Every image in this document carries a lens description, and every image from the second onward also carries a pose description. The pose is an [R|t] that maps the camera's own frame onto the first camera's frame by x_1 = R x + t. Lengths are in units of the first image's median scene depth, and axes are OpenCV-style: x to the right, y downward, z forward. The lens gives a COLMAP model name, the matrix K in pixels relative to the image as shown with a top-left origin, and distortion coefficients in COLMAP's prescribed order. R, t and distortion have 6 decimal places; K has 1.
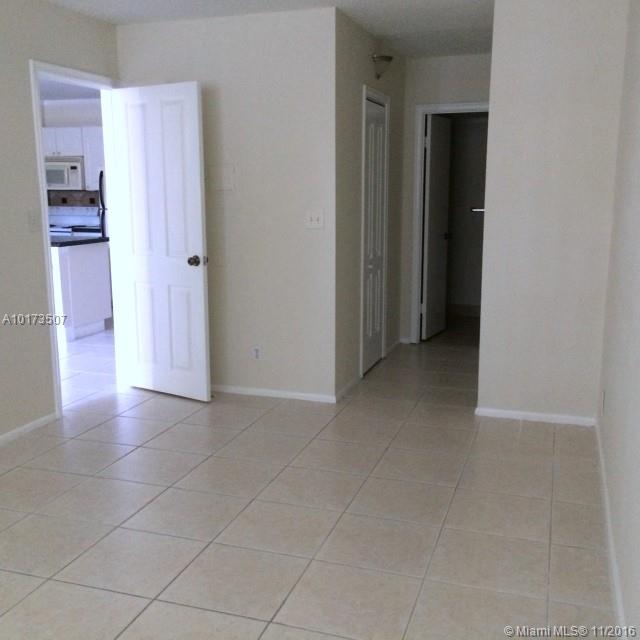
lens RADIAL K [[750.1, 0, 320.0], [0, 750.1, 320.0], [0, 0, 1]] dist [0.041796, 0.022647]
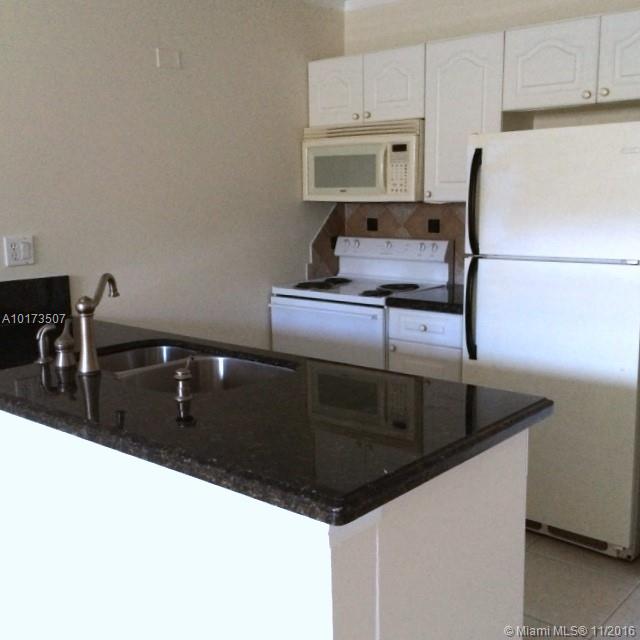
lens RADIAL K [[750.1, 0, 320.0], [0, 750.1, 320.0], [0, 0, 1]] dist [0.041796, 0.022647]
pose [[0.923995, 0.055404, -0.378371, -0.205158], [-0.057611, 0.998324, 0.005495, -0.107459], [0.378041, 0.016721, 0.925638, 0.603993]]
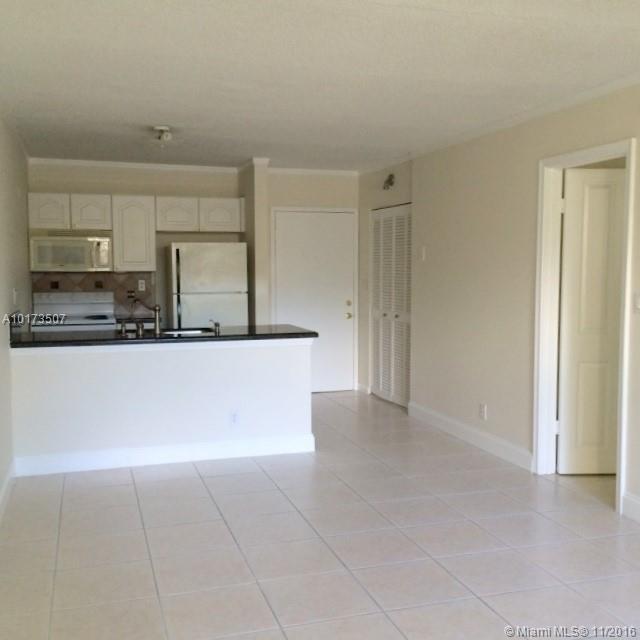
lens RADIAL K [[750.1, 0, 320.0], [0, 750.1, 320.0], [0, 0, 1]] dist [0.041796, 0.022647]
pose [[0.815615, -0.042984, 0.576997, -0.598158], [0.103936, 0.991900, -0.073026, -0.039085], [-0.569184, 0.119531, 0.813475, 0.226856]]
